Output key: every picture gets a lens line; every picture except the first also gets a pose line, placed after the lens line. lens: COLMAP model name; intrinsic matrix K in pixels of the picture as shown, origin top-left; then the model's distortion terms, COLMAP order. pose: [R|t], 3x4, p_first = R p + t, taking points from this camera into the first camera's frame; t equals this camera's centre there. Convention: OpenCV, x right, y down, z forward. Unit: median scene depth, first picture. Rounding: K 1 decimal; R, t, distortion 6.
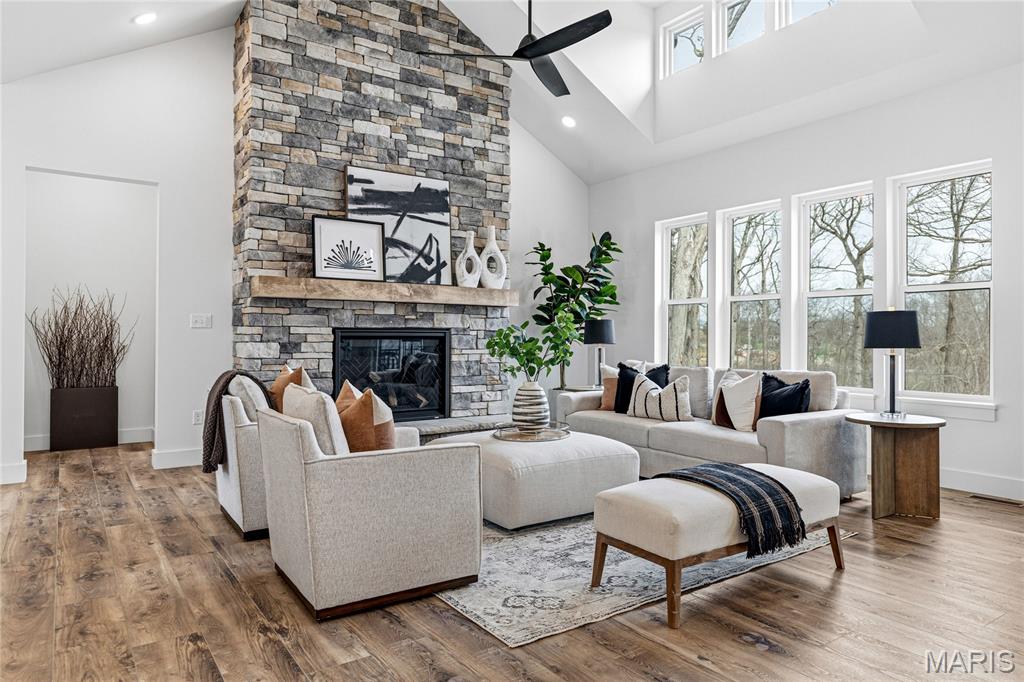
lens RADIAL K [[638.4, 0, 508.9], [0, 638.4, 341.1], [0, 0, 1]] dist [-0.003503, -0.001584]
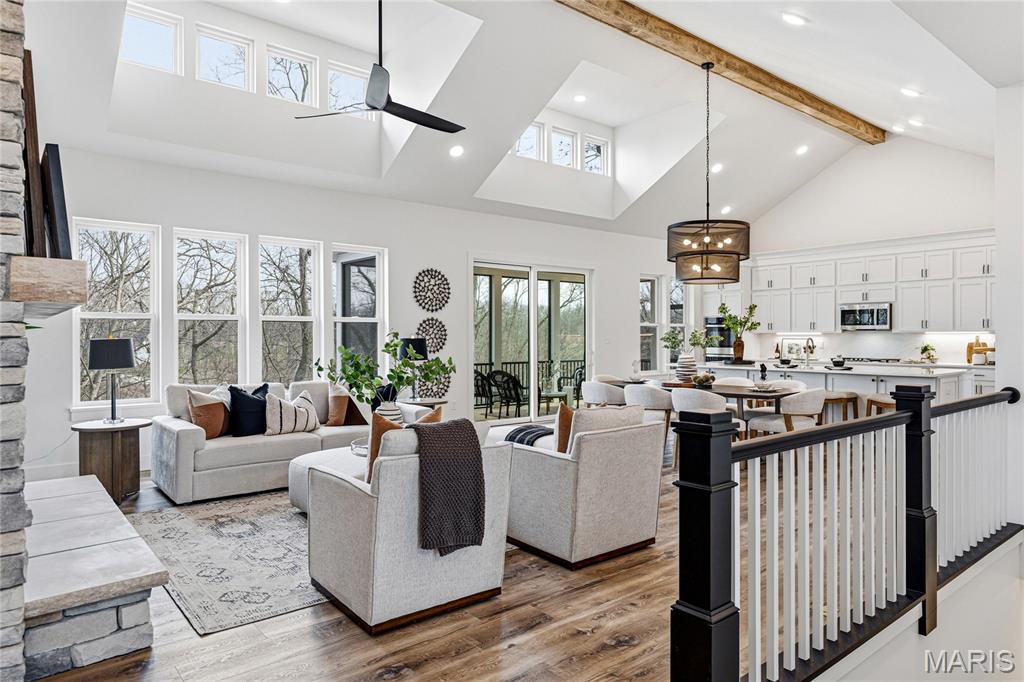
lens RADIAL K [[638.4, 0, 510.7], [0, 638.4, 339.7], [0, 0, 1]] dist [-0.003503, -0.001584]
pose [[-0.070540, -0.006602, 0.997487, -1.033482], [0.007103, 0.999949, 0.007121, -0.051173], [-0.997484, 0.007587, -0.070489, 0.808393]]
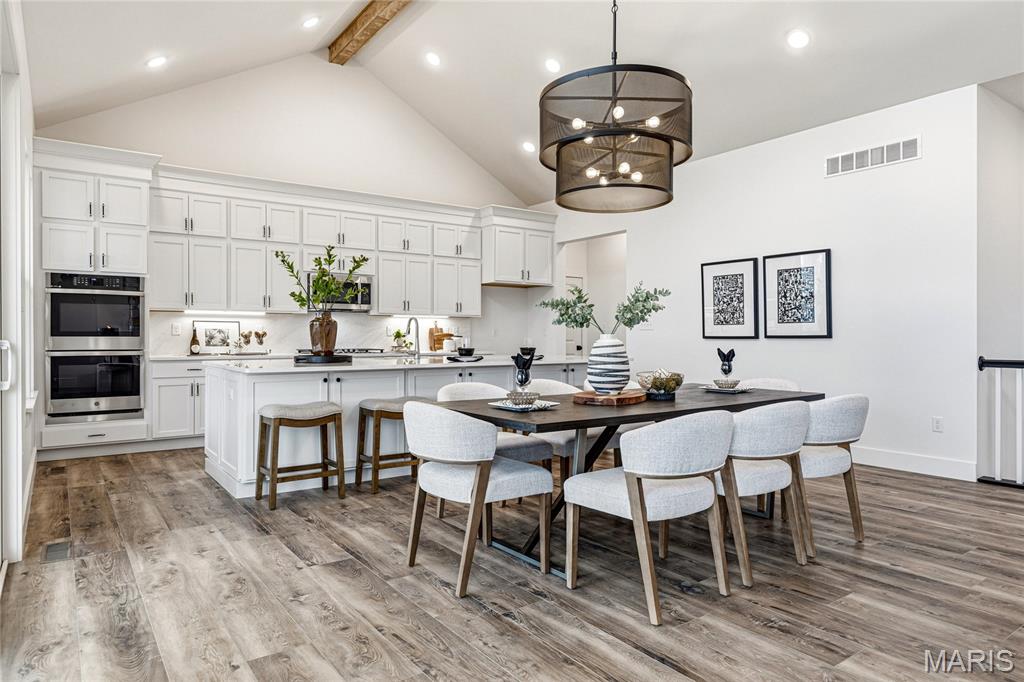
lens RADIAL K [[638.4, 0, 515.7], [0, 638.4, 337.7], [0, 0, 1]] dist [-0.003503, -0.001584]
pose [[-0.999909, -0.003113, -0.013130, 0.495424], [-0.003199, 0.999974, 0.006491, -0.007245], [0.013110, 0.006533, -0.999893, 1.034217]]
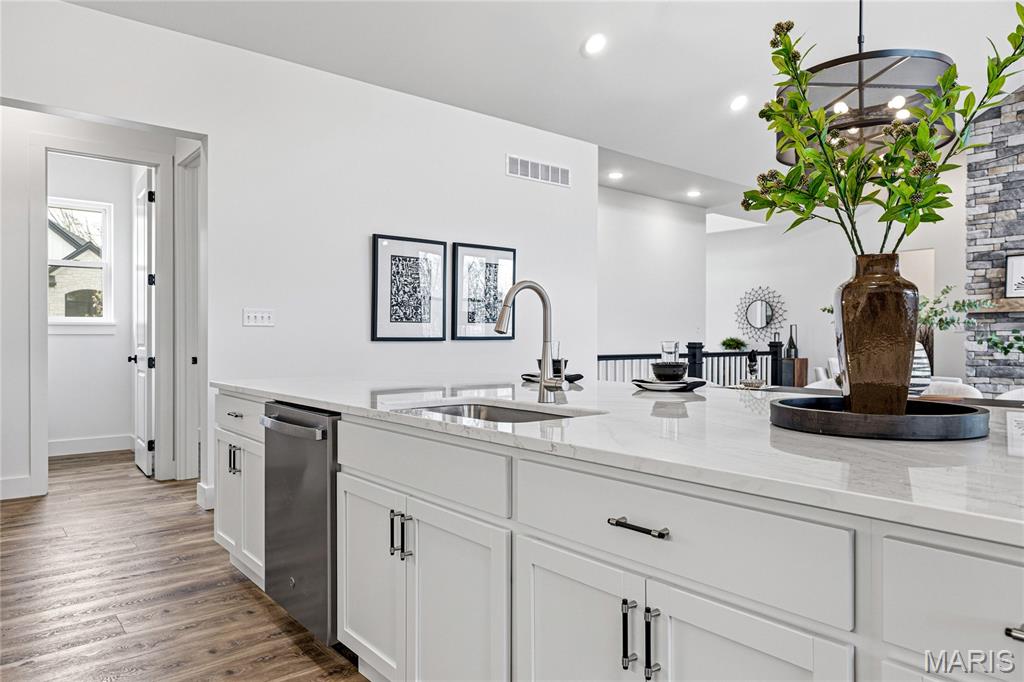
lens RADIAL K [[666.1, 0, 514.7], [0, 666.1, 339.4], [0, 0, 1]] dist [-0.001629, -0.005572]
pose [[0.098161, -0.000988, -0.995170, 1.125149], [-0.001541, 0.999998, -0.001145, 0.000928], [0.995169, 0.001646, 0.098159, -0.290071]]
